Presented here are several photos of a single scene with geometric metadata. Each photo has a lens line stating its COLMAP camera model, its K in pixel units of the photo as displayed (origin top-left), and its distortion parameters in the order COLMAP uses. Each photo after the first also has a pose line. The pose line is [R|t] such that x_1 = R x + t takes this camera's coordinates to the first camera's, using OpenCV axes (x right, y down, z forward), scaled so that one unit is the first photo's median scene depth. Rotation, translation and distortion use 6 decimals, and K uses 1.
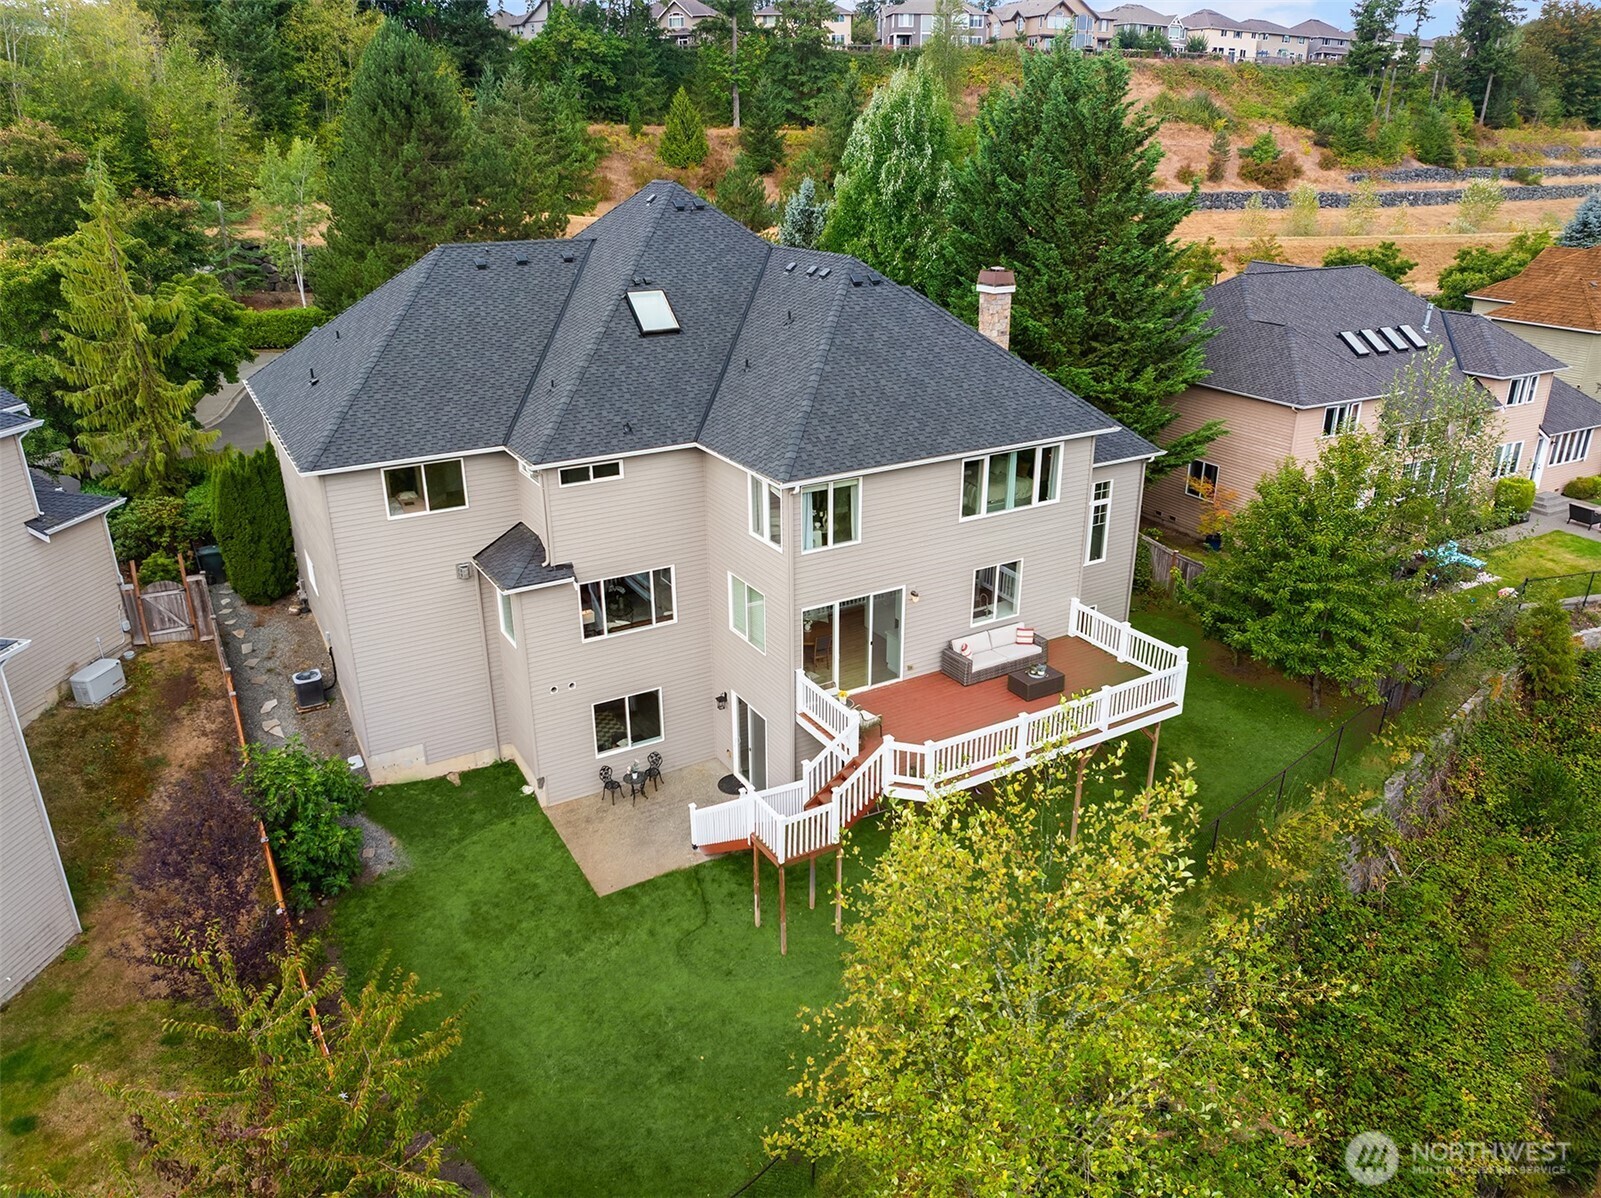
lens RADIAL K [[1109.8, 0, 800.5], [0, 1109.8, 599.0], [0, 0, 1]] dist [-0.052570, -0.002620]
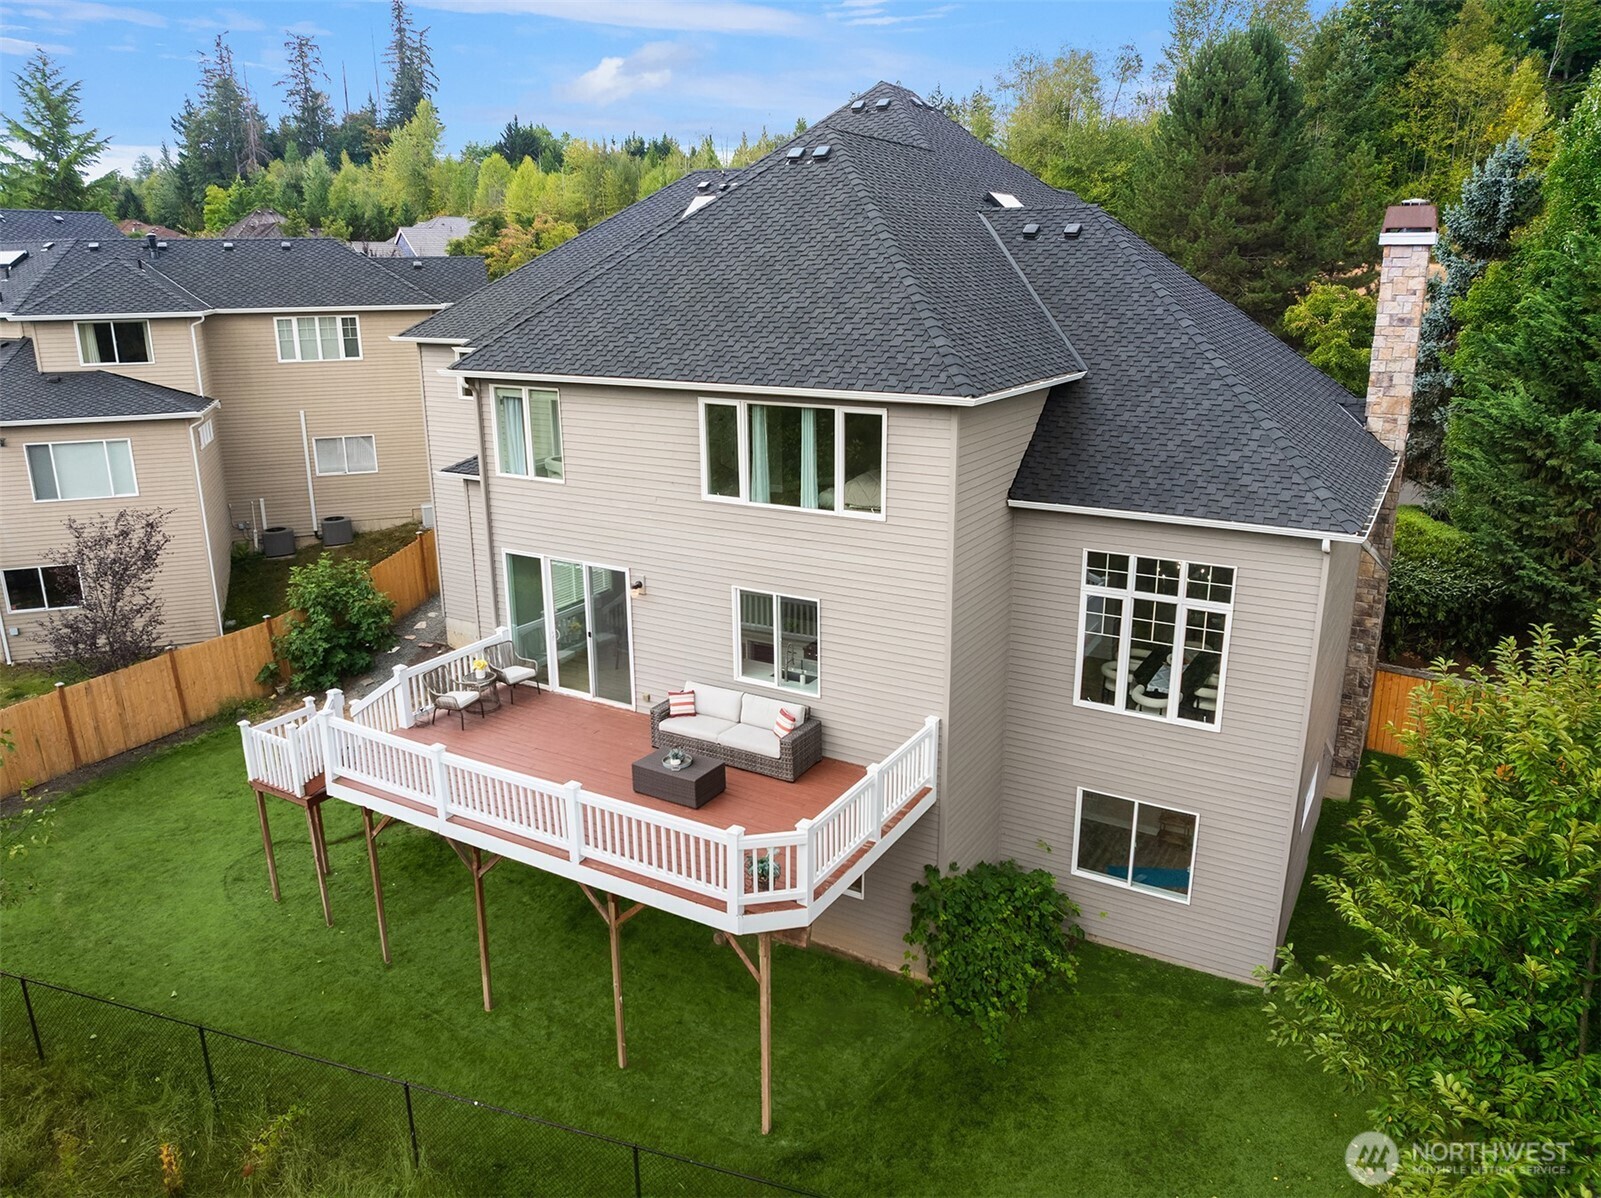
lens RADIAL K [[1109.8, 0, 800.5], [0, 1109.8, 599.0], [0, 0, 1]] dist [-0.052570, -0.002620]
pose [[0.496108, 0.264578, -0.826967, 0.632239], [-0.329269, 0.938627, 0.102770, -0.086600], [0.803404, 0.221309, 0.552778, 0.613030]]
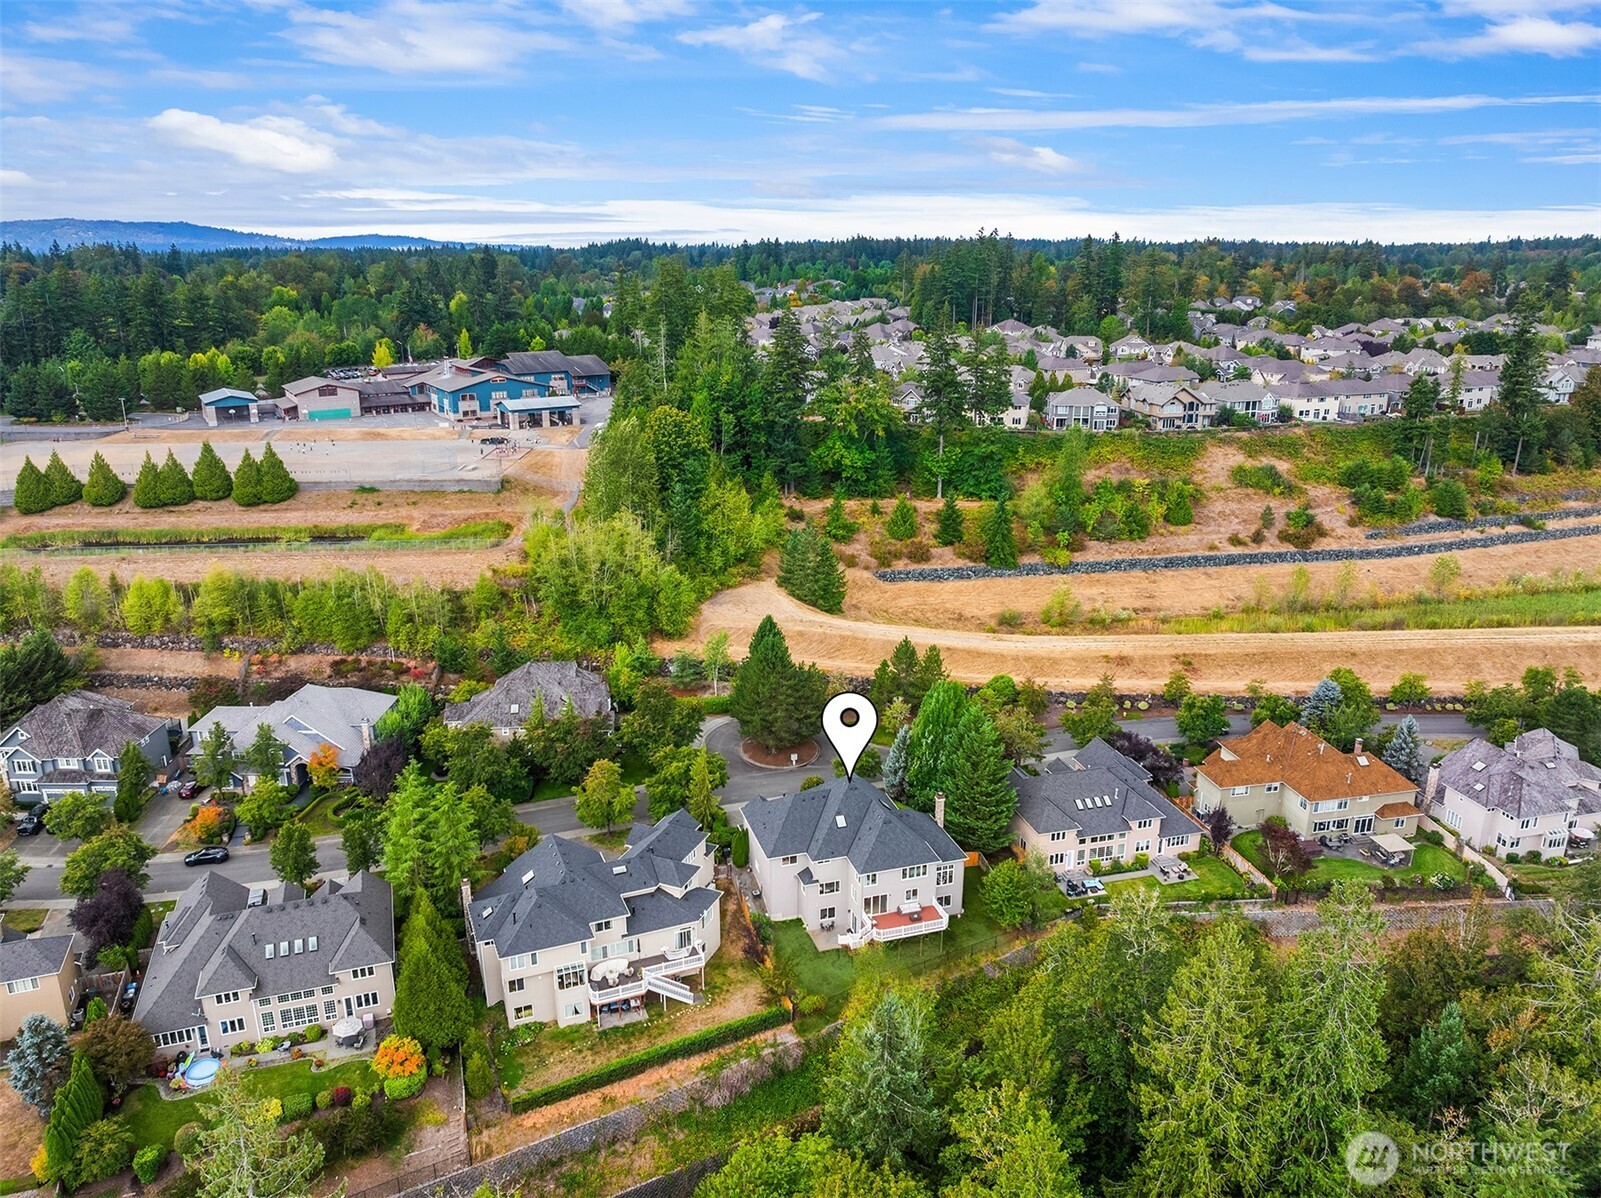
lens RADIAL K [[1109.8, 0, 800.5], [0, 1109.8, 599.0], [0, 0, 1]] dist [-0.052570, -0.002620]
pose [[0.973348, 0.067066, -0.219308, 0.587590], [-0.086484, 0.993022, -0.080168, -0.730651], [0.212401, 0.096998, 0.972356, -3.244068]]
